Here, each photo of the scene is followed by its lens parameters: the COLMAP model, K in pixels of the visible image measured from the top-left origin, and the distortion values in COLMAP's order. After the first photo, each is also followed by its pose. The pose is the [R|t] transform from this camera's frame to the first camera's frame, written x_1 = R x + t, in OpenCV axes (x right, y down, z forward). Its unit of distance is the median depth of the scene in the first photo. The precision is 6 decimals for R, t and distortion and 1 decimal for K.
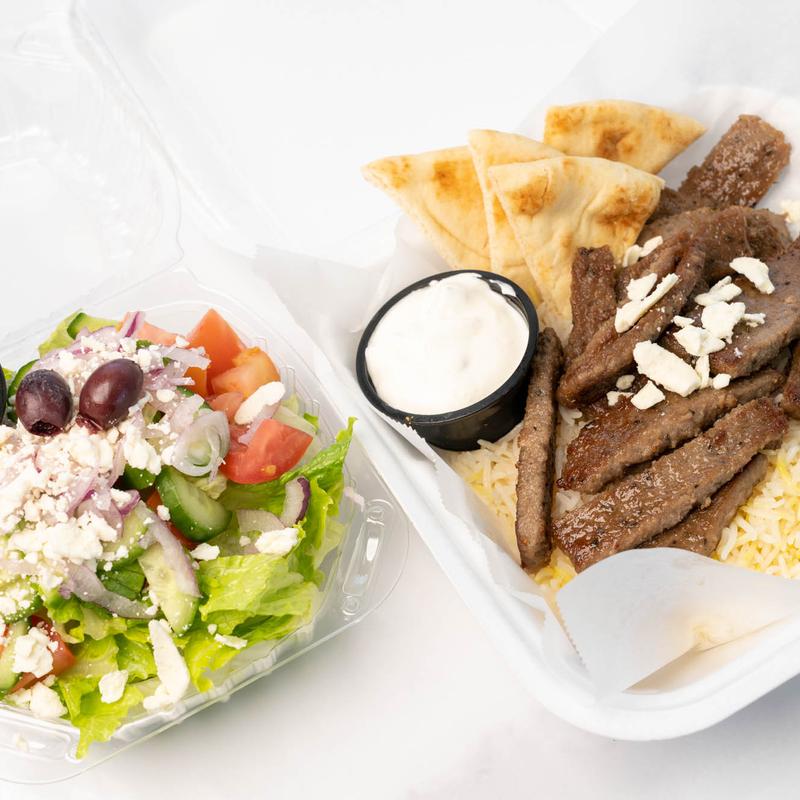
lens RADIAL K [[1527.8, 0, 400.0], [0, 1527.8, 400.0], [0, 0, 1]] dist [0.058919, -0.527883]
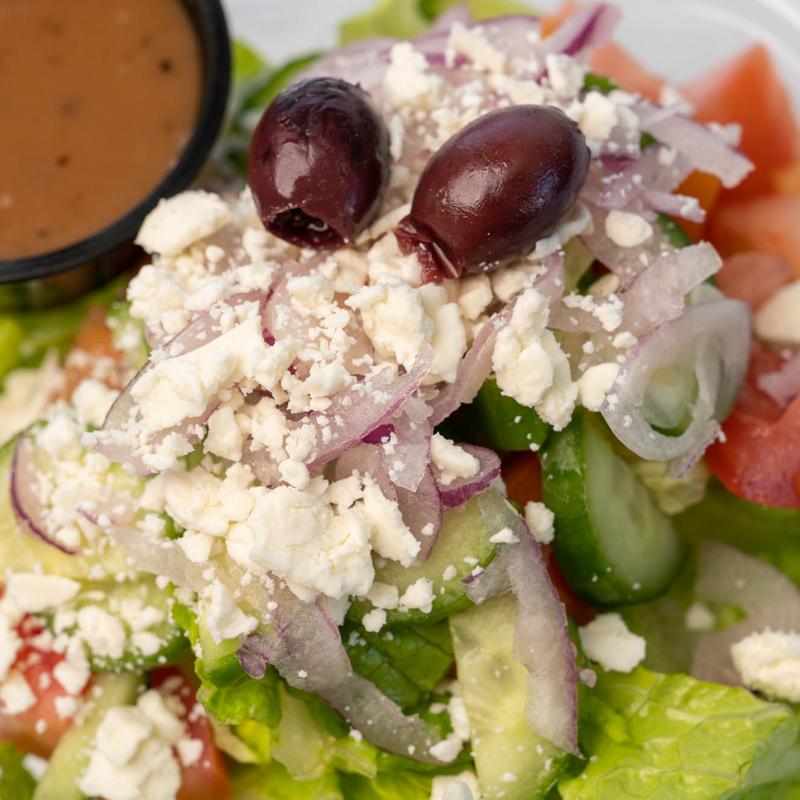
lens RADIAL K [[1919.6, 0, 400.0], [0, 1919.6, 400.0], [0, 0, 1]] dist [0.039840, 0.541892]
pose [[0.955122, 0.276551, -0.106119, -0.146385], [-0.262387, 0.956145, 0.130153, -0.009965], [0.137459, -0.096468, 0.985799, 0.518445]]
